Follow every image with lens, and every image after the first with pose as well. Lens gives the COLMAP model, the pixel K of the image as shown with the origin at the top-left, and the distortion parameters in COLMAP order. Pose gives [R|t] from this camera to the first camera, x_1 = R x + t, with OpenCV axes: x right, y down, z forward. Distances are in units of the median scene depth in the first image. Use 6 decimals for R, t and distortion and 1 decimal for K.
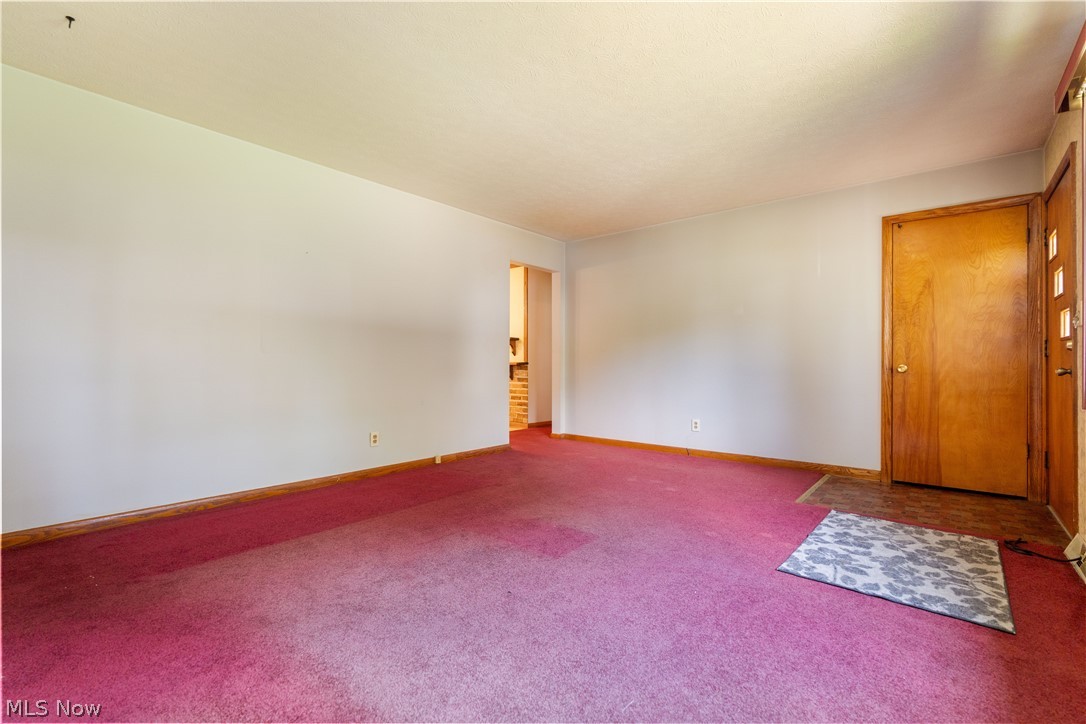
lens RADIAL K [[487.6, 0, 542.5], [0, 487.6, 361.0], [0, 0, 1]] dist [-0.002865, 0.000386]
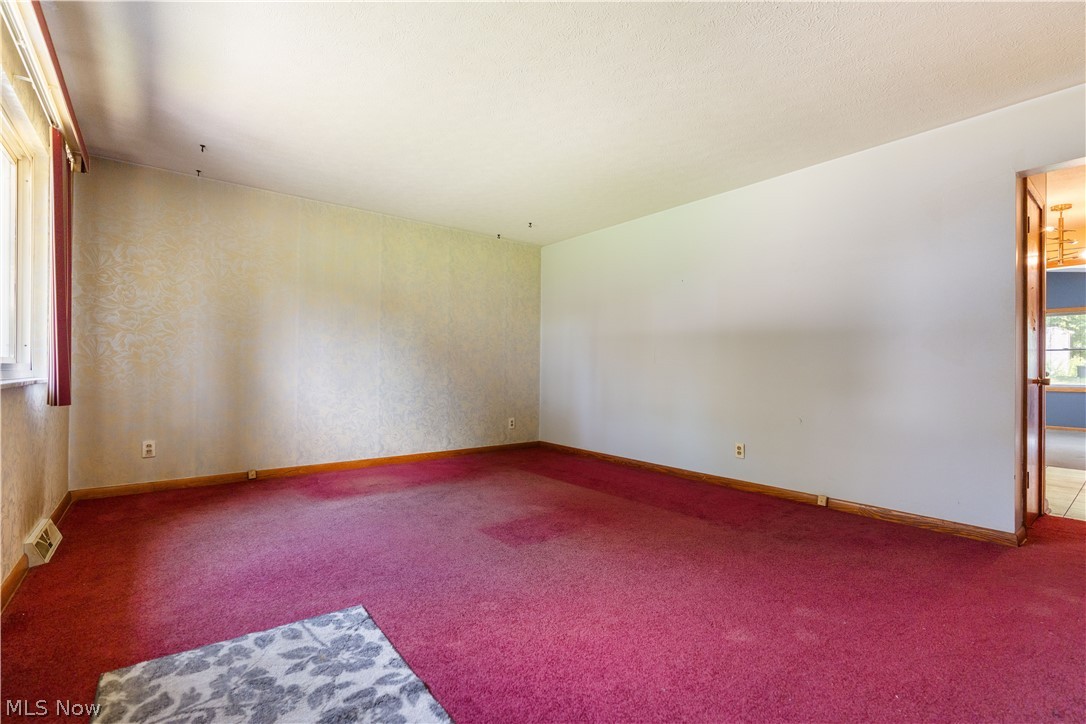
lens RADIAL K [[487.6, 0, 542.6], [0, 487.6, 368.2], [0, 0, 1]] dist [-0.002865, 0.000386]
pose [[-0.203957, -0.008338, -0.978944, 1.356911], [-0.001939, 0.999965, -0.008113, 0.005280], [0.978978, 0.000243, -0.203966, 1.589023]]
